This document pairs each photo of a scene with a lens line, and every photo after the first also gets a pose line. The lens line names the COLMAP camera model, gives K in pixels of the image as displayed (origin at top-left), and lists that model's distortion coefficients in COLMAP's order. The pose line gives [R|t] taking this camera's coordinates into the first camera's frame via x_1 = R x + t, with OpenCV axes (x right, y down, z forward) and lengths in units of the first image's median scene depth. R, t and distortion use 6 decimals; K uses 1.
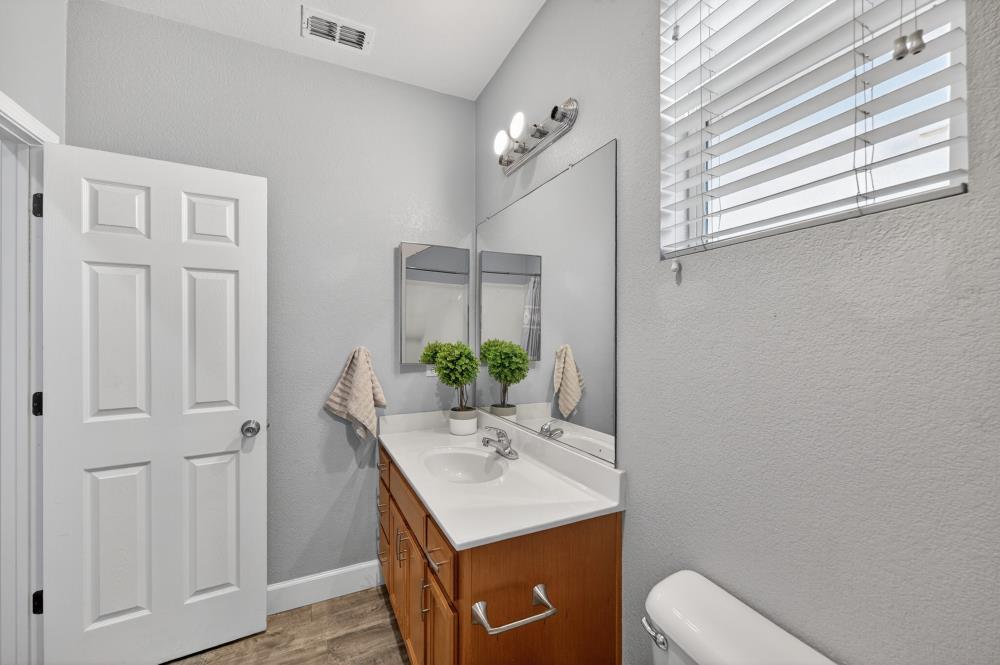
lens RADIAL K [[393.4, 0, 499.6], [0, 393.4, 334.0], [0, 0, 1]] dist [-0.003814, 0.000300]
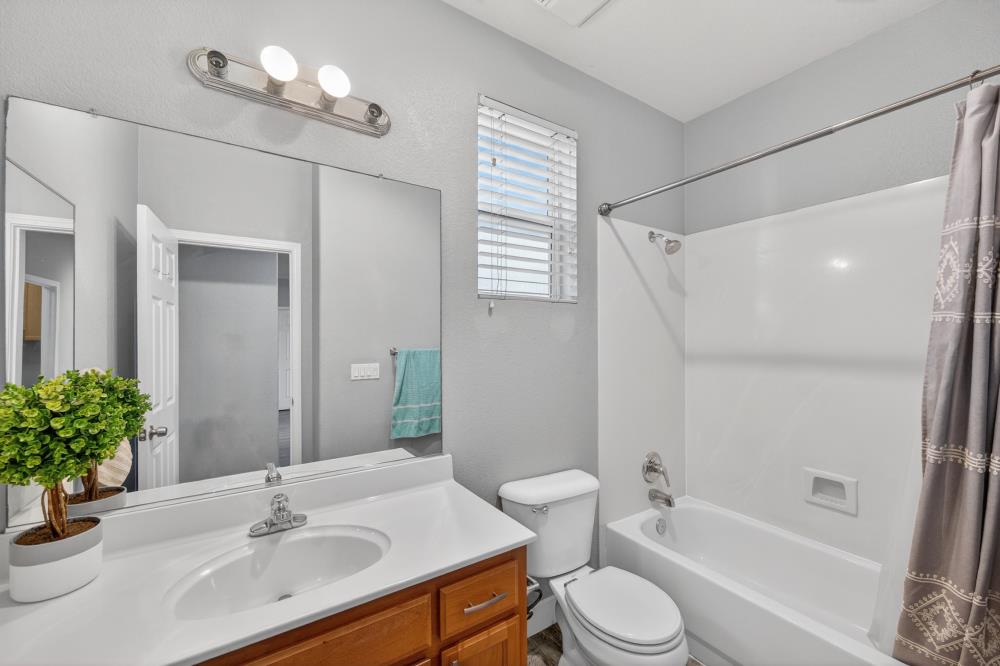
lens RADIAL K [[393.4, 0, 499.5], [0, 393.4, 336.9], [0, 0, 1]] dist [-0.003814, 0.000300]
pose [[-0.112149, 0.000928, 0.993691, -1.122342], [-0.004731, 0.999988, -0.001468, -0.040816], [-0.993680, -0.004866, -0.112144, 1.115656]]
